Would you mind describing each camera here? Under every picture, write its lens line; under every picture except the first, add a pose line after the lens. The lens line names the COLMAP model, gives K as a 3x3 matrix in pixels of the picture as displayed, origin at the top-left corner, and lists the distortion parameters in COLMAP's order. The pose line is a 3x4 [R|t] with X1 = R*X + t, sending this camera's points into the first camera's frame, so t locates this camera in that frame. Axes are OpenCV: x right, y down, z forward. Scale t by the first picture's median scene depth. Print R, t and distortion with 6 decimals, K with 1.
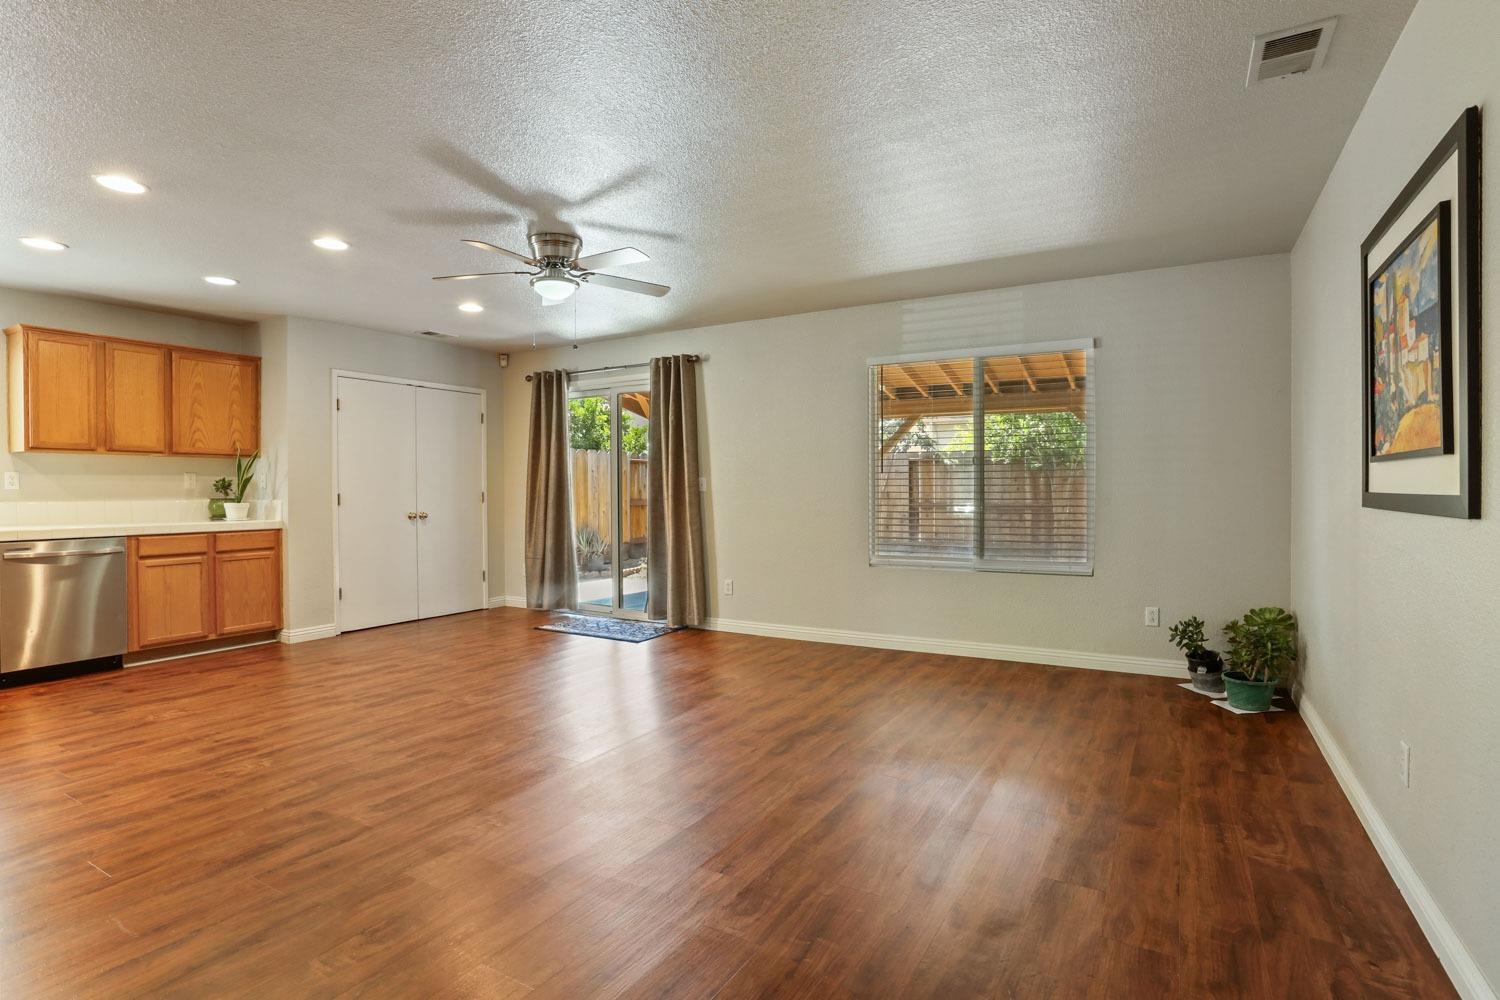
lens RADIAL K [[776.2, 0, 750.0], [0, 776.2, 500.0], [0, 0, 1]] dist [-0.073651, 0.043069]
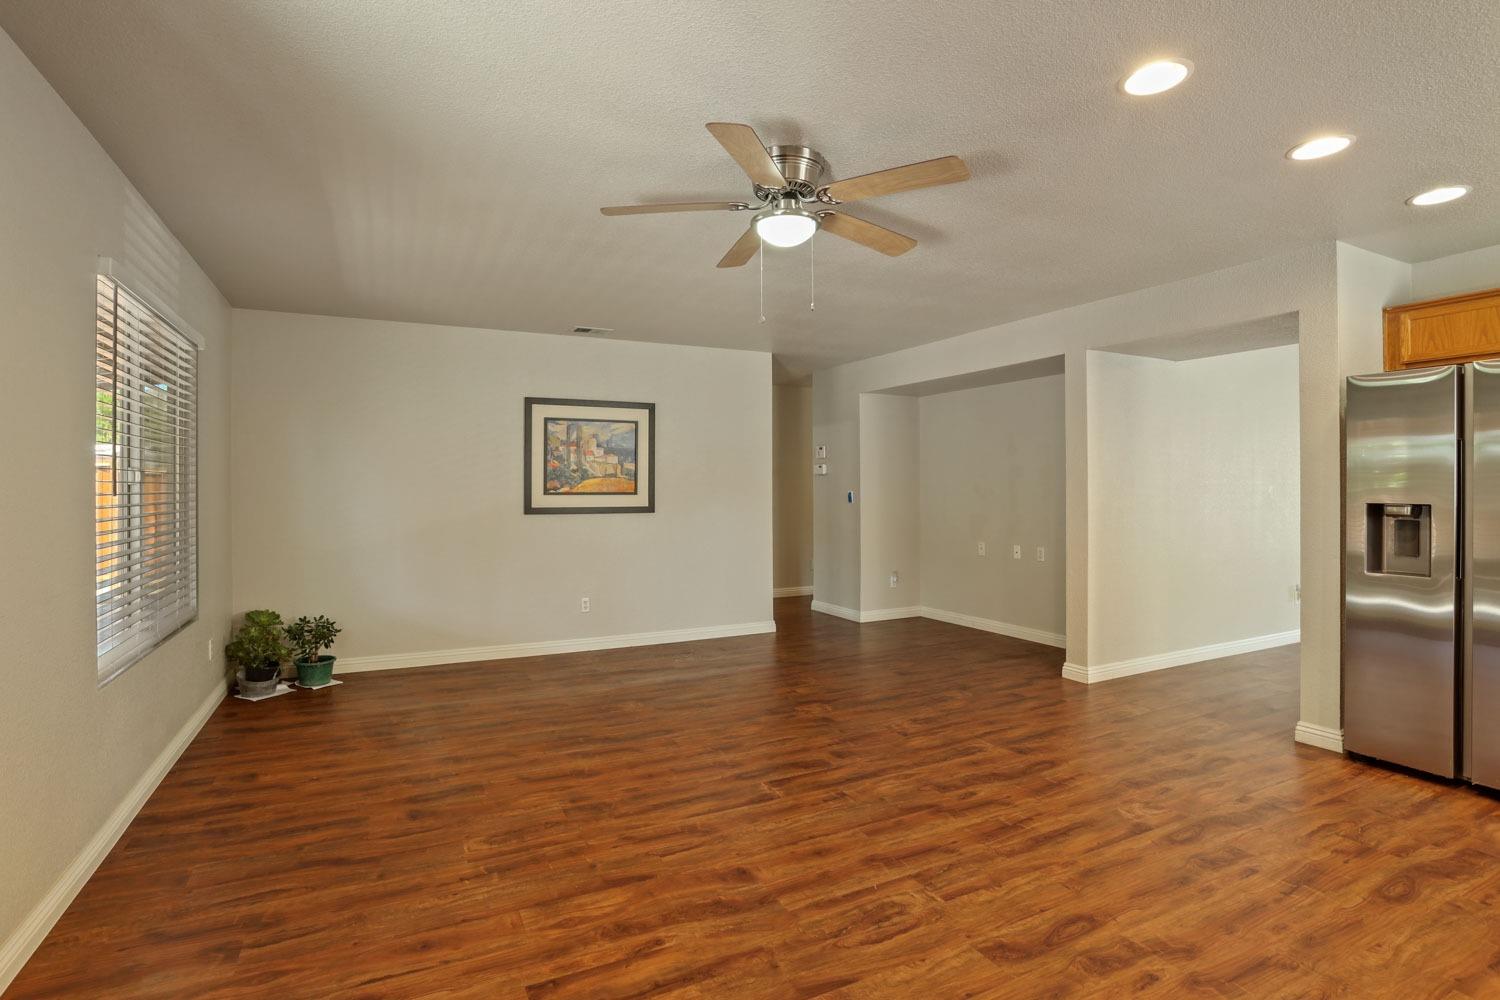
lens RADIAL K [[730.6, 0, 744.9], [0, 730.6, 485.2], [0, 0, 1]] dist [-0.044915, 0.015987]
pose [[-0.843541, 0.007293, 0.537014, -0.449926], [0.011344, 0.999927, 0.004238, -0.039862], [-0.536944, 0.009667, -0.843562, 1.241741]]
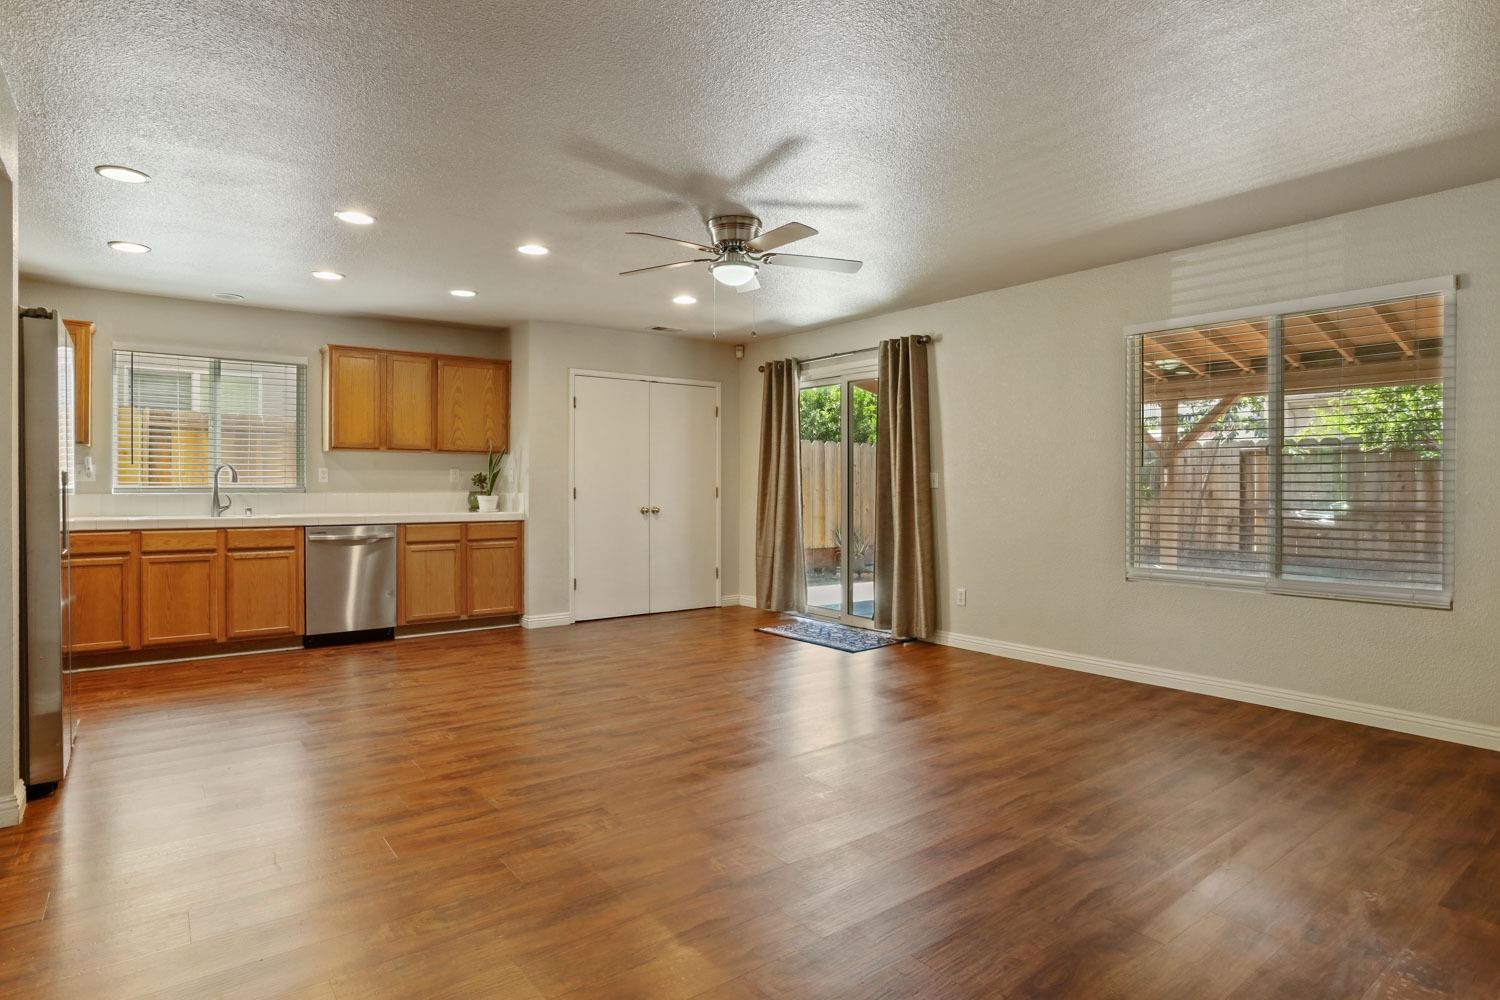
lens RADIAL K [[832.1, 0, 732.6], [0, 832.1, 492.7], [0, 0, 1]] dist [-0.068354, 0.043235]
pose [[0.922014, 0.008437, -0.387064, 0.113915], [-0.010330, 0.999943, -0.002811, -0.000814], [0.387018, 0.006590, 0.922049, 0.043919]]
